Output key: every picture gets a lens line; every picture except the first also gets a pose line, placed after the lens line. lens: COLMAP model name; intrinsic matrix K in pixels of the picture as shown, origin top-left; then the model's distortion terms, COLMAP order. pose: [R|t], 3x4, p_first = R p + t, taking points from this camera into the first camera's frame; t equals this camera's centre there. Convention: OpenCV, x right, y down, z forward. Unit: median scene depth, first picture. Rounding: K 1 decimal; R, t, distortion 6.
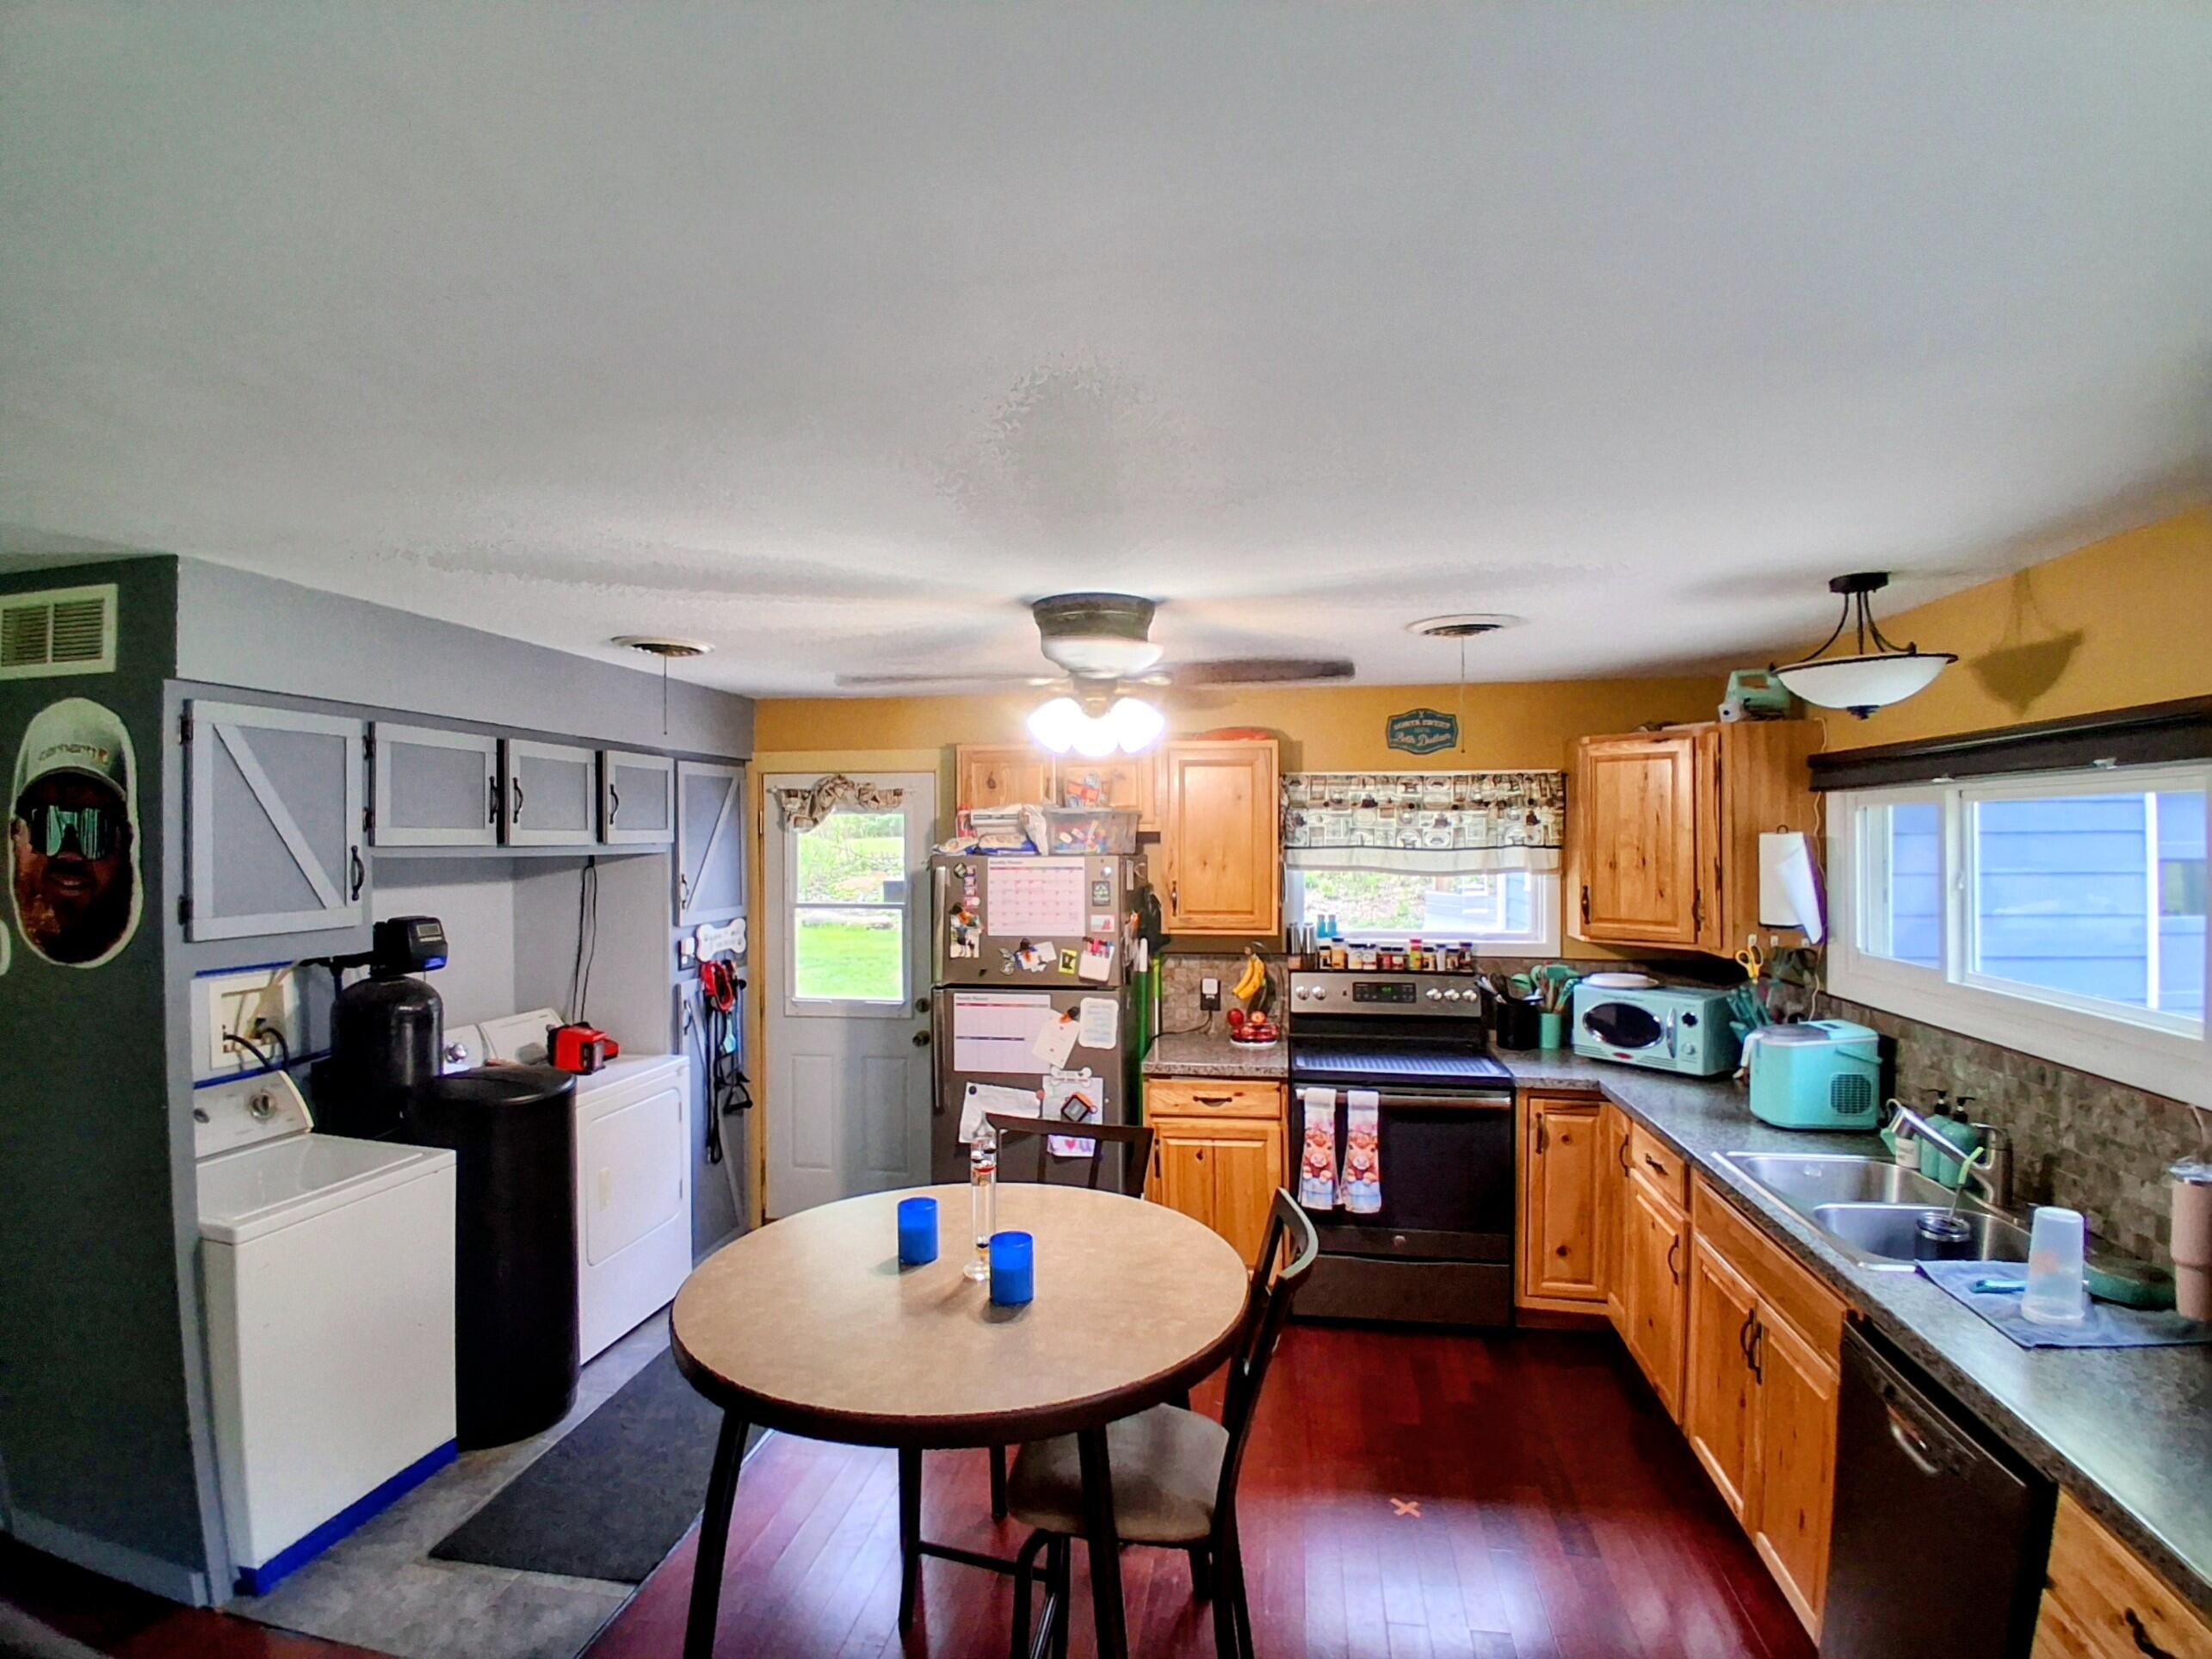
lens RADIAL K [[1101.6, 0, 1106.0], [0, 1101.6, 829.5], [0, 0, 1]] dist [0.002657, -0.043318]
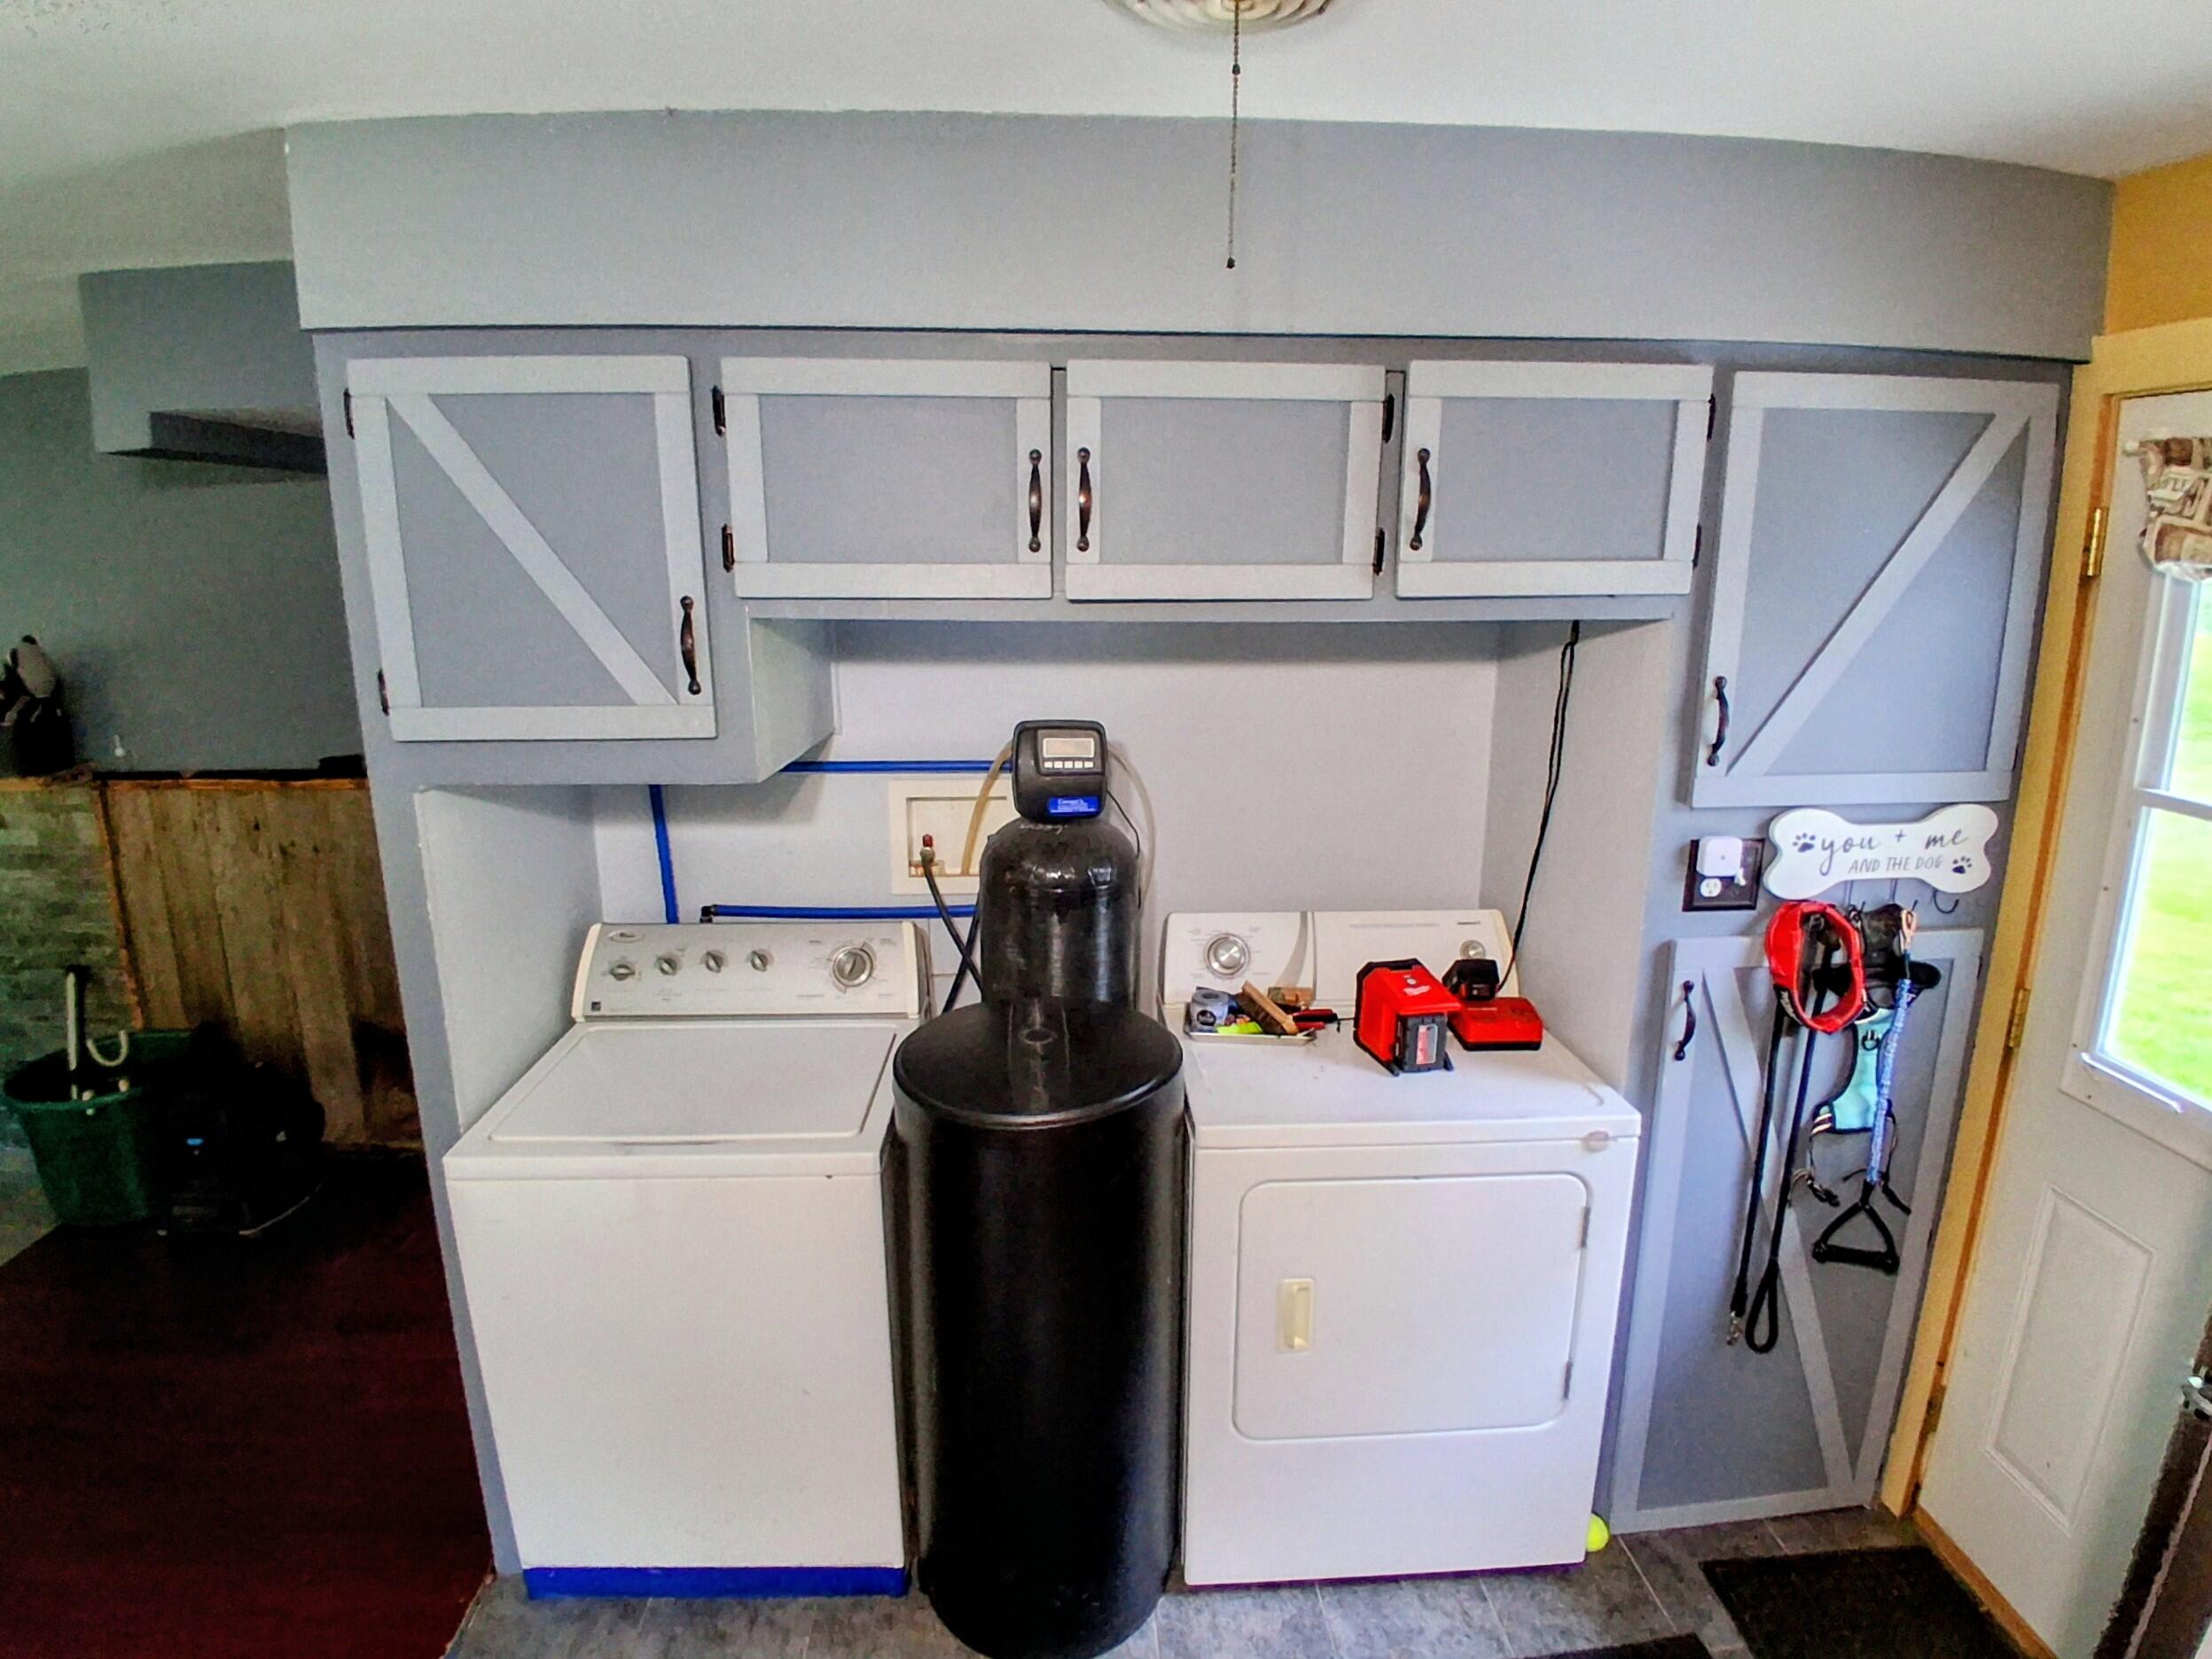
lens RADIAL K [[1161.6, 0, 1101.0], [0, 1161.6, 856.4], [0, 0, 1]] dist [0.000806, -0.044349]
pose [[0.218571, 0.226703, -0.949122, -0.028441], [0.008069, 0.972186, 0.234070, 0.004966], [0.975788, -0.058820, 0.210662, 0.752498]]
